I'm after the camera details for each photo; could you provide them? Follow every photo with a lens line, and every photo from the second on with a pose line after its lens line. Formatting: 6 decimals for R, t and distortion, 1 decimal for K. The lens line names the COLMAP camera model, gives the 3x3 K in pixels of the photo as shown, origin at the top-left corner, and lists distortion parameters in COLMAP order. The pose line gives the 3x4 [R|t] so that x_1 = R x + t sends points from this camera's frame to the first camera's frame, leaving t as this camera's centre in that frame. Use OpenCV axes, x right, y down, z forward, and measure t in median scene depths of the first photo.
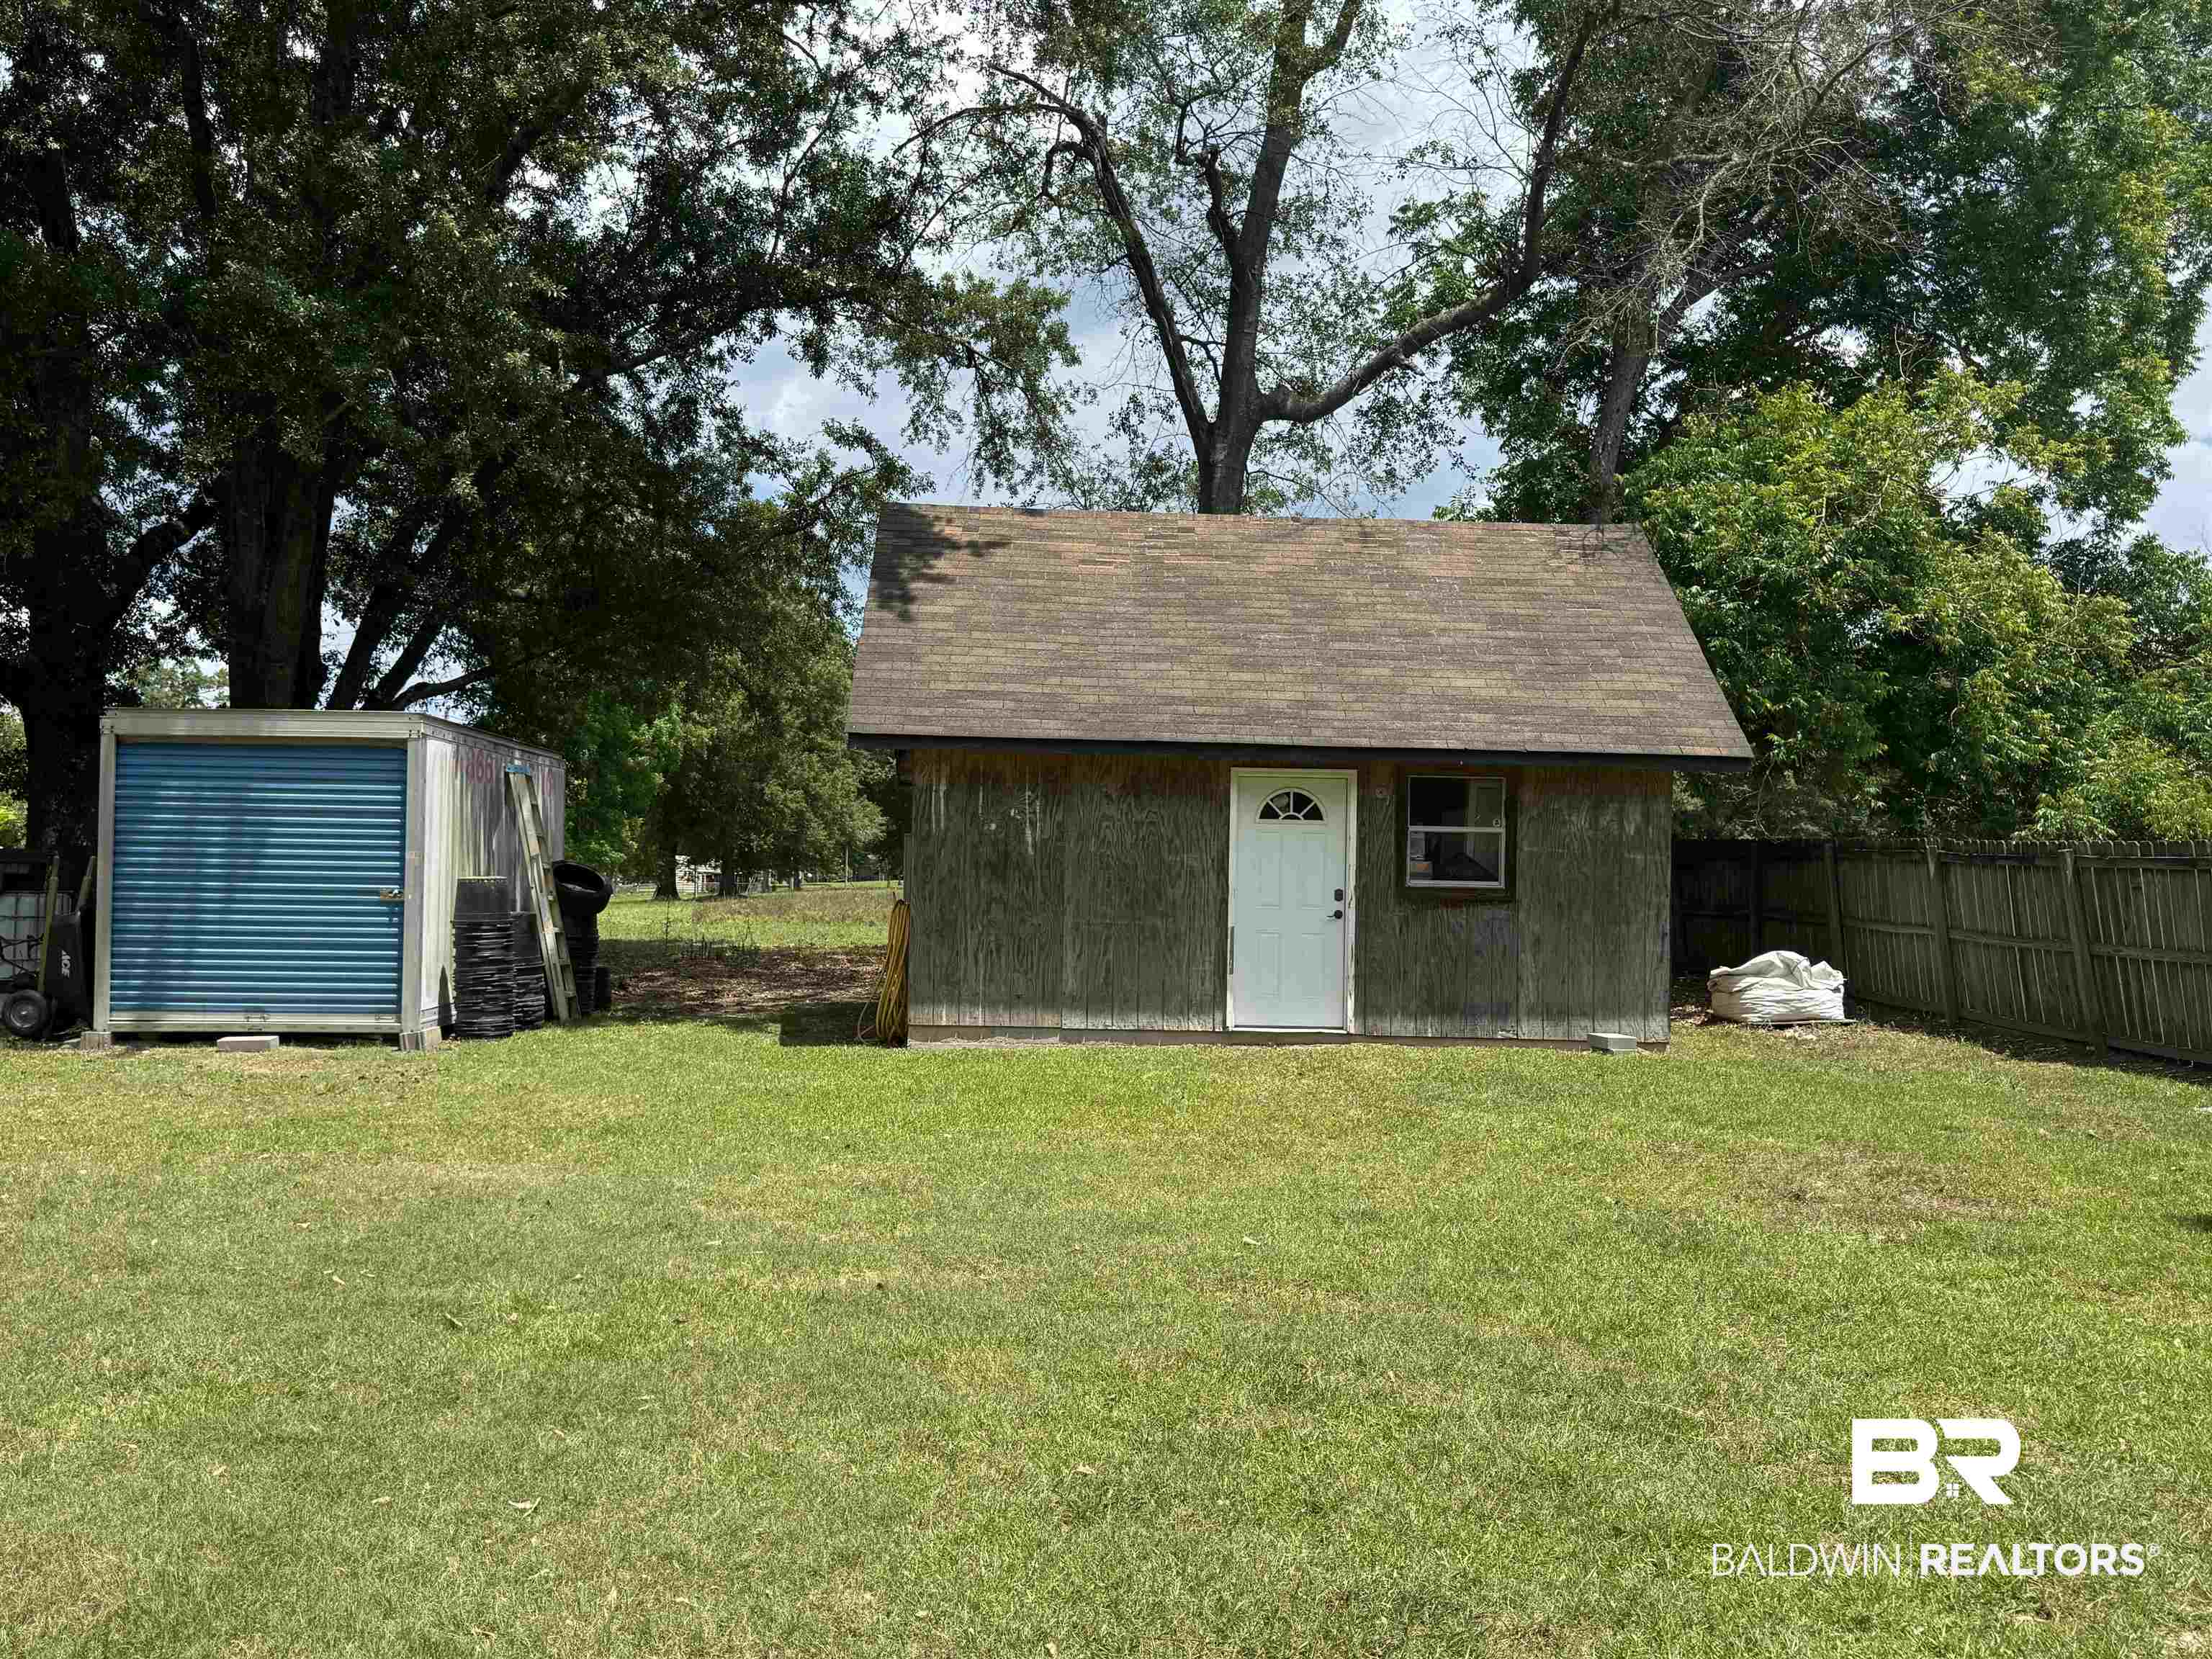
lens RADIAL K [[1877.9, 0, 1106.0], [0, 1877.9, 829.5], [0, 0, 1]] dist [0.006647, -0.001374]
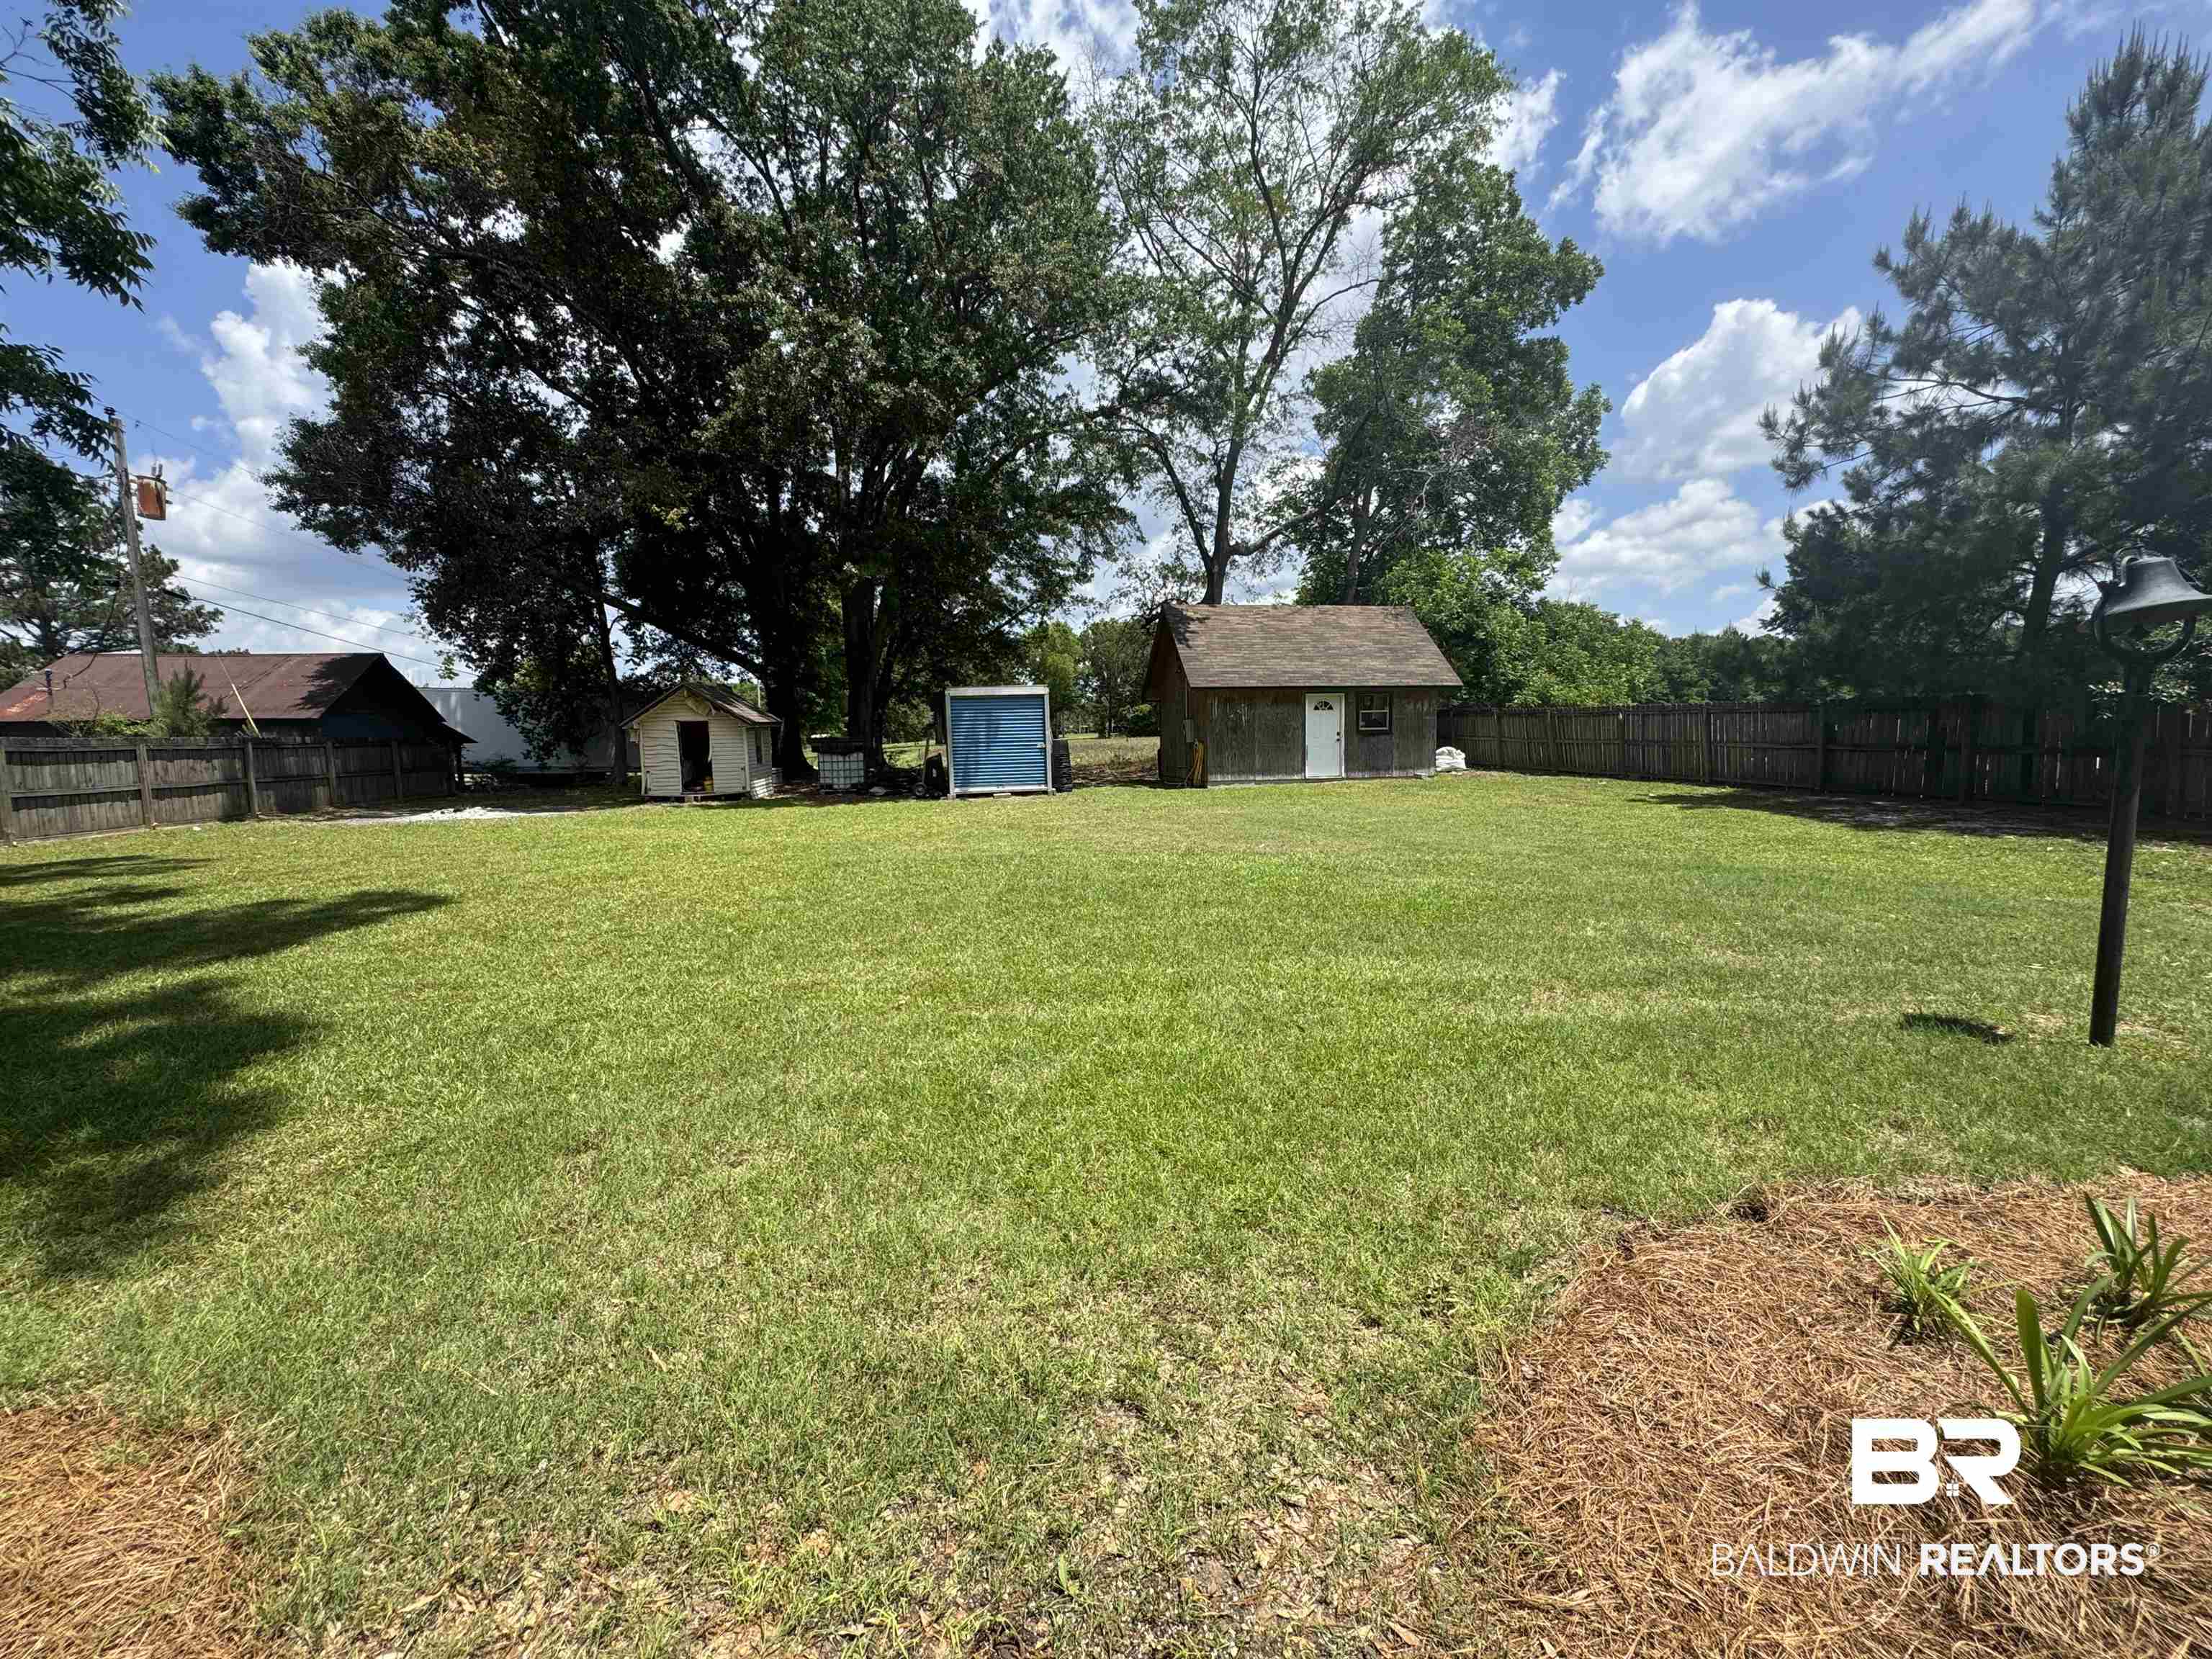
lens RADIAL K [[895.1, 0, 1116.5], [0, 895.1, 831.9], [0, 0, 1]] dist [-0.000422, 0.000070]
pose [[0.989909, -0.052712, 0.131539, -0.442822], [0.034041, 0.989516, 0.140352, -0.025016], [-0.137558, -0.134458, 0.981325, -0.435421]]
